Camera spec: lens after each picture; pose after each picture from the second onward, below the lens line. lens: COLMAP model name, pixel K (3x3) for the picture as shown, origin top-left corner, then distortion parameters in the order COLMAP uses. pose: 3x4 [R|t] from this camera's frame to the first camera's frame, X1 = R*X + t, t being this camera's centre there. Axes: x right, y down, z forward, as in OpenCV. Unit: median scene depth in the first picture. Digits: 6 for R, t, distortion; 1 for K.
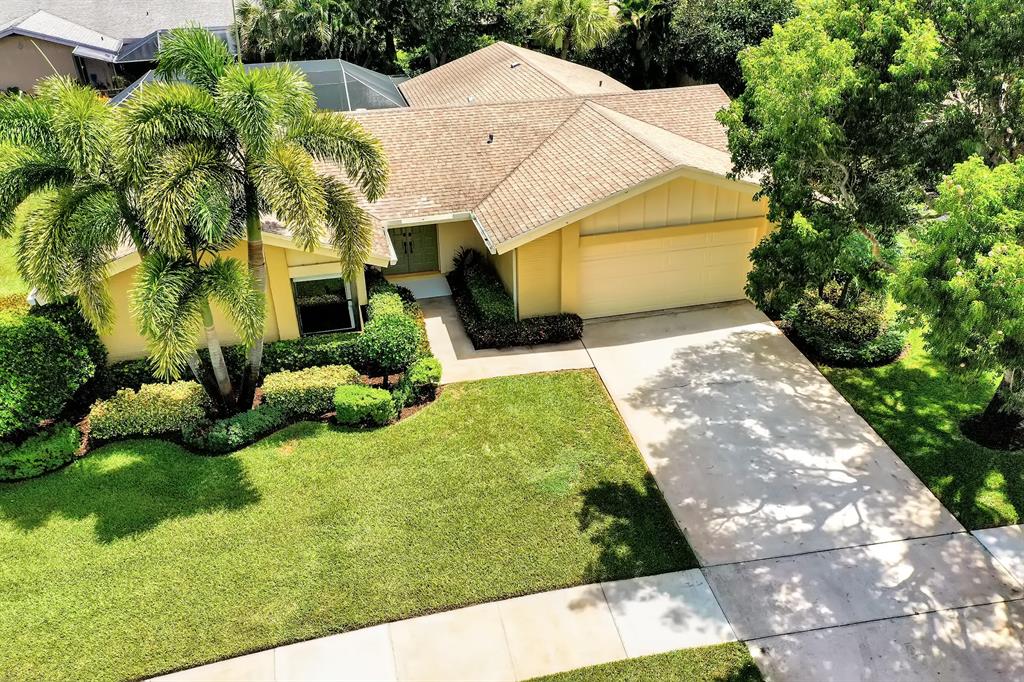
lens RADIAL K [[851.2, 0, 491.3], [0, 851.2, 337.2], [0, 0, 1]] dist [-0.004118, 0.001312]
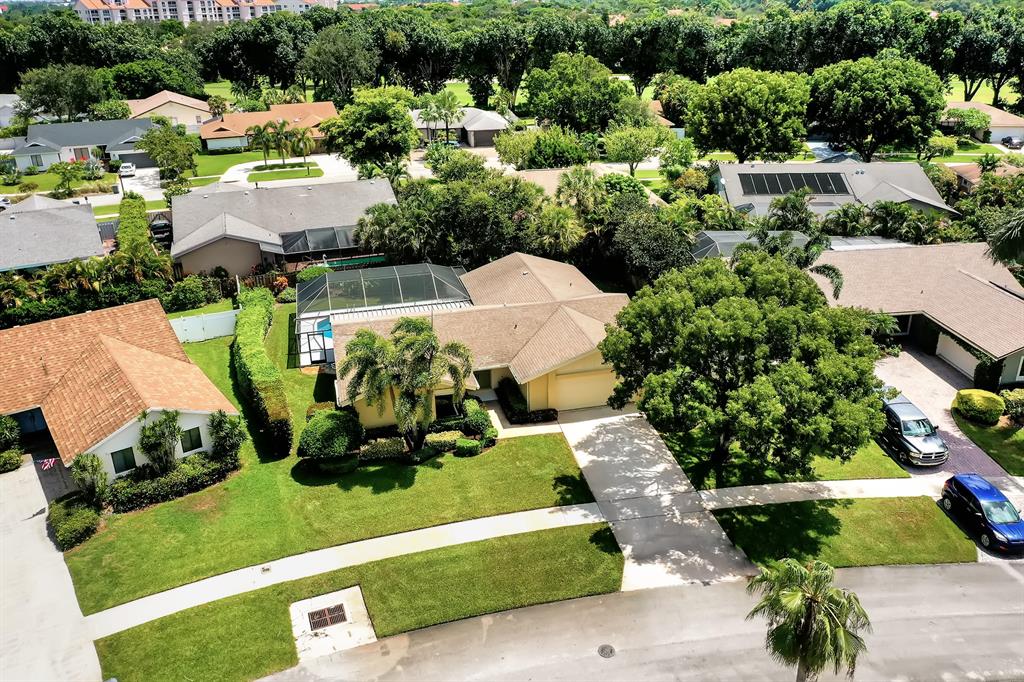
lens RADIAL K [[851.2, 0, 491.3], [0, 851.2, 337.2], [0, 0, 1]] dist [-0.004118, 0.001312]
pose [[0.999995, 0.002969, -0.000947, -0.077261], [-0.003045, 0.995450, -0.095239, -0.001548], [0.000660, 0.095241, 0.995454, -1.447372]]
